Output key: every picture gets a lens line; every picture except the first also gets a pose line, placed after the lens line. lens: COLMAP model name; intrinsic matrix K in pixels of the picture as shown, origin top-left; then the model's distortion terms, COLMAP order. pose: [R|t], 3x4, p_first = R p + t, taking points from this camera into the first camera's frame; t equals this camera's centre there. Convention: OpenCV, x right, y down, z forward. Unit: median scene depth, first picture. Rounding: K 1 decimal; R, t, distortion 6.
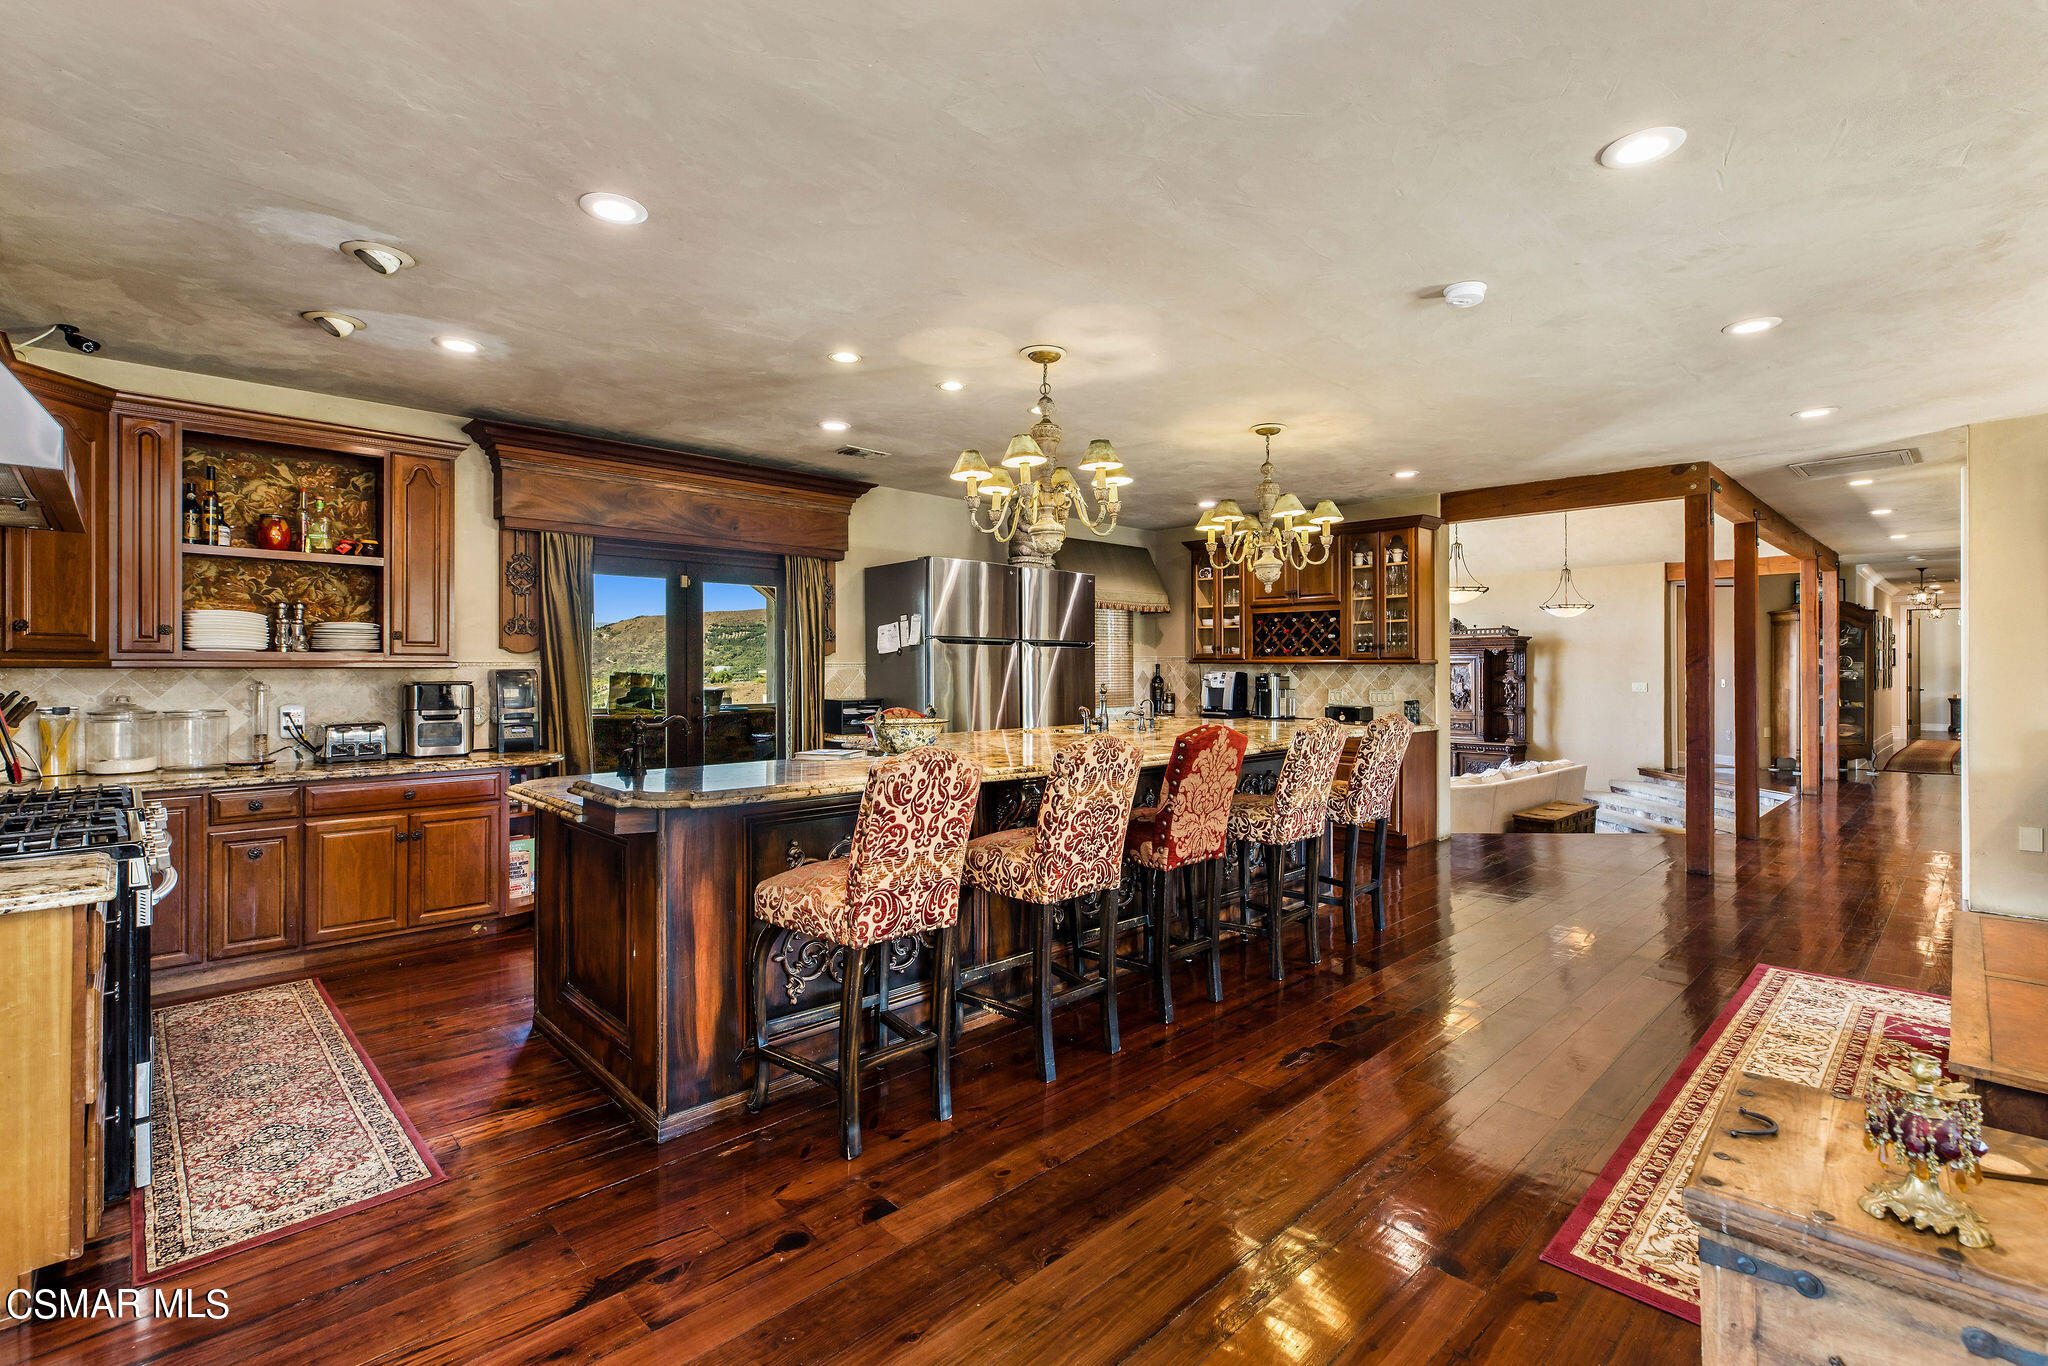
lens RADIAL K [[926.8, 0, 1034.3], [0, 926.8, 669.1], [0, 0, 1]] dist [0.003323, -0.000149]
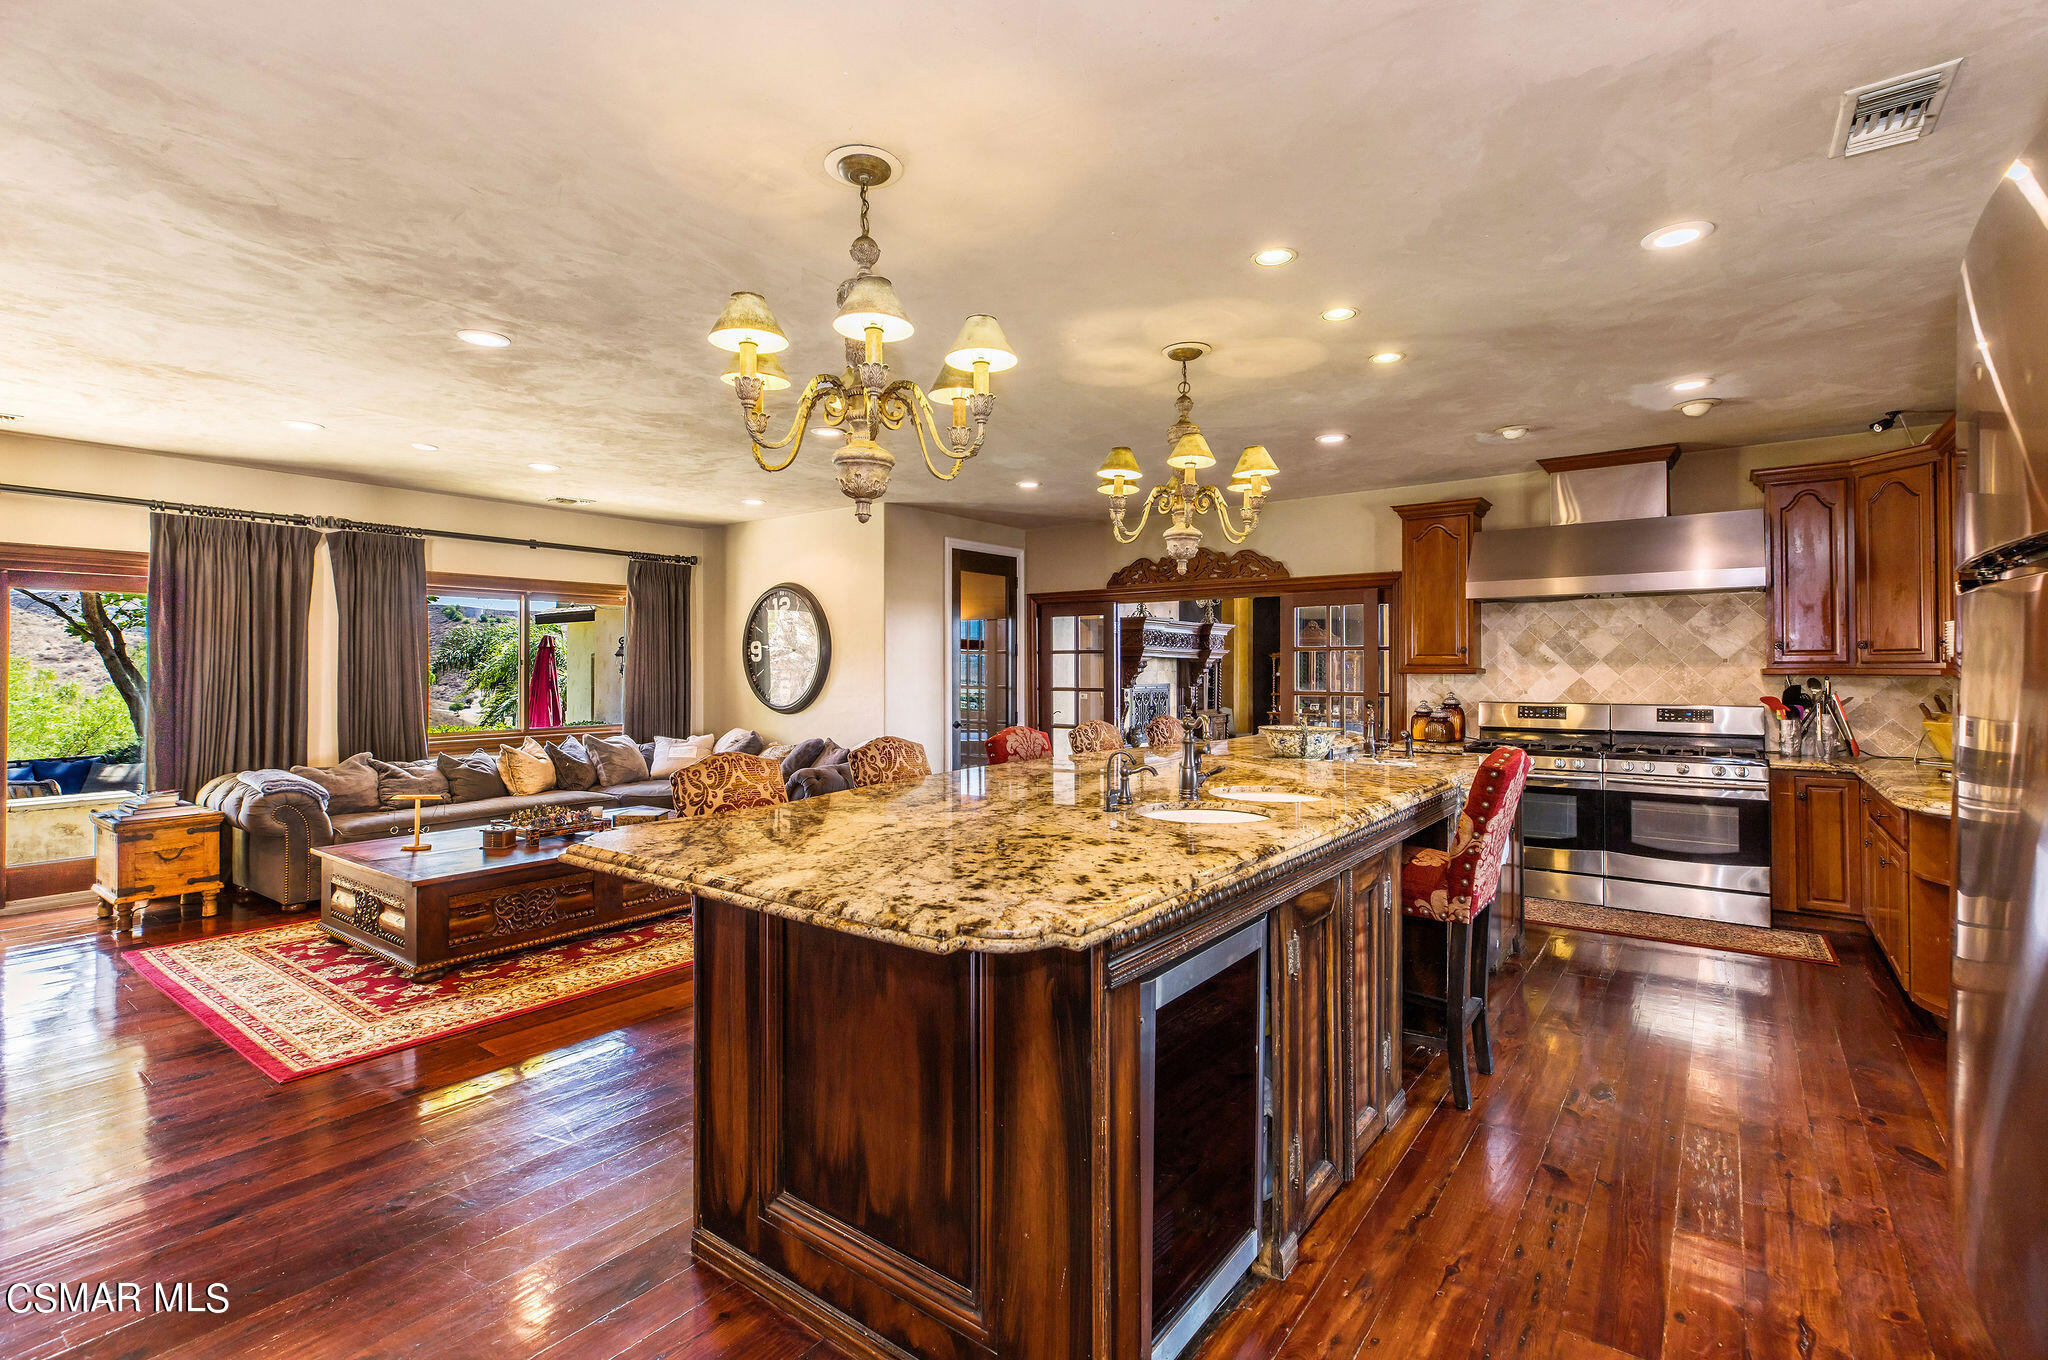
lens RADIAL K [[926.6, 0, 1024.4], [0, 926.6, 659.9], [0, 0, 1]] dist [0.008443, -0.000033]
pose [[-0.988170, 0.000718, -0.153358, 0.365948], [0.002481, 0.999933, -0.011309, -0.010836], [0.153339, -0.011556, -0.988106, 2.161548]]
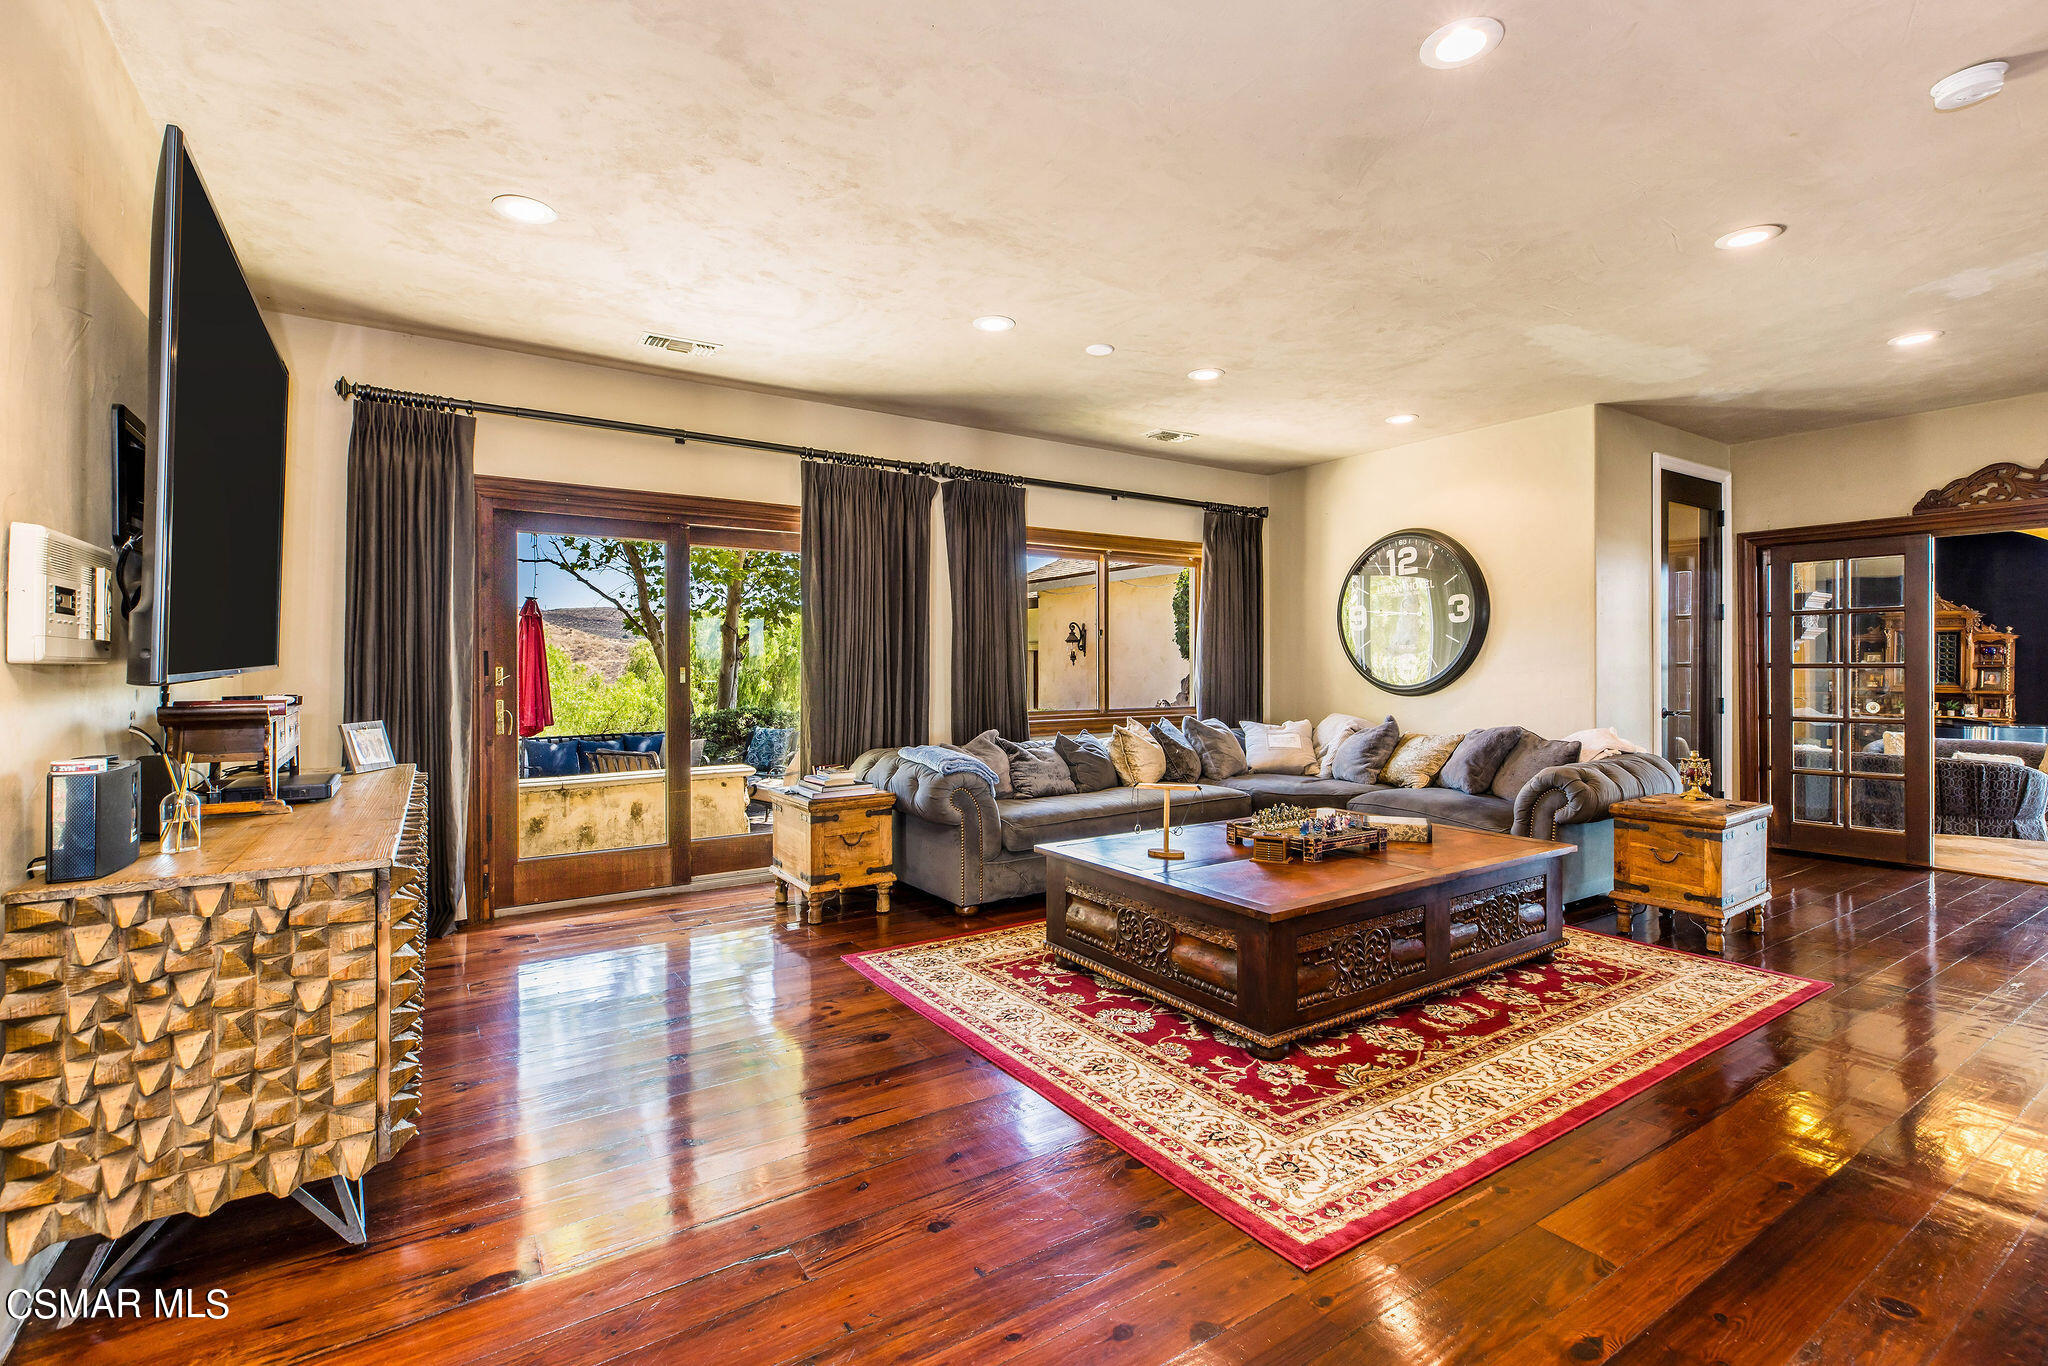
lens RADIAL K [[926.8, 0, 1034.3], [0, 926.8, 669.1], [0, 0, 1]] dist [0.003323, -0.000149]
pose [[-0.983414, 0.002526, 0.181357, 0.976749], [0.002451, 0.999997, -0.000636, 0.042063], [-0.181358, -0.000181, -0.983417, 1.716477]]
